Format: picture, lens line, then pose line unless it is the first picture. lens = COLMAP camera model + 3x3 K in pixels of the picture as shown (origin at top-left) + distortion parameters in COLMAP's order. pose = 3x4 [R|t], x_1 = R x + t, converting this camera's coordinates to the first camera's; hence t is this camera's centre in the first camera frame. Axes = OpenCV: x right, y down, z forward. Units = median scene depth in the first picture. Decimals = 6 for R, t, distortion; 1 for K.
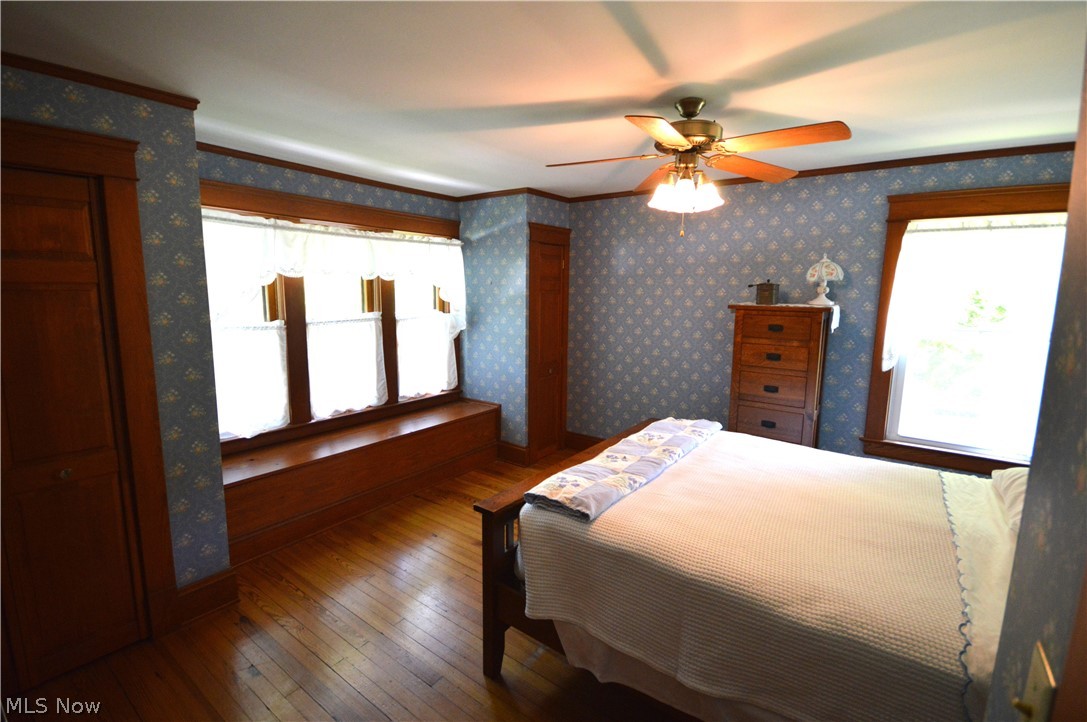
lens RADIAL K [[485.2, 0, 543.5], [0, 485.2, 361.0], [0, 0, 1]] dist [-0.011538, -0.000165]
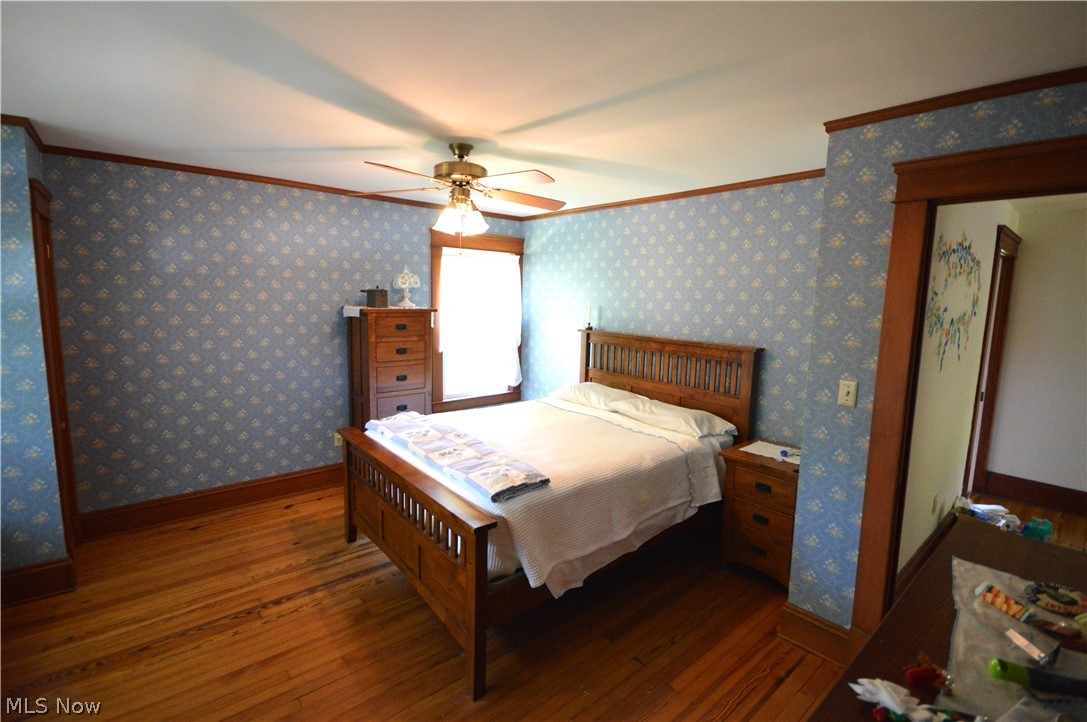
lens RADIAL K [[485.2, 0, 543.5], [0, 485.2, 361.0], [0, 0, 1]] dist [-0.011538, -0.000165]
pose [[0.224753, -0.134977, 0.965022, -0.620889], [0.123428, 0.986326, 0.109211, -0.073675], [-0.966567, 0.094566, 0.238339, 0.382106]]
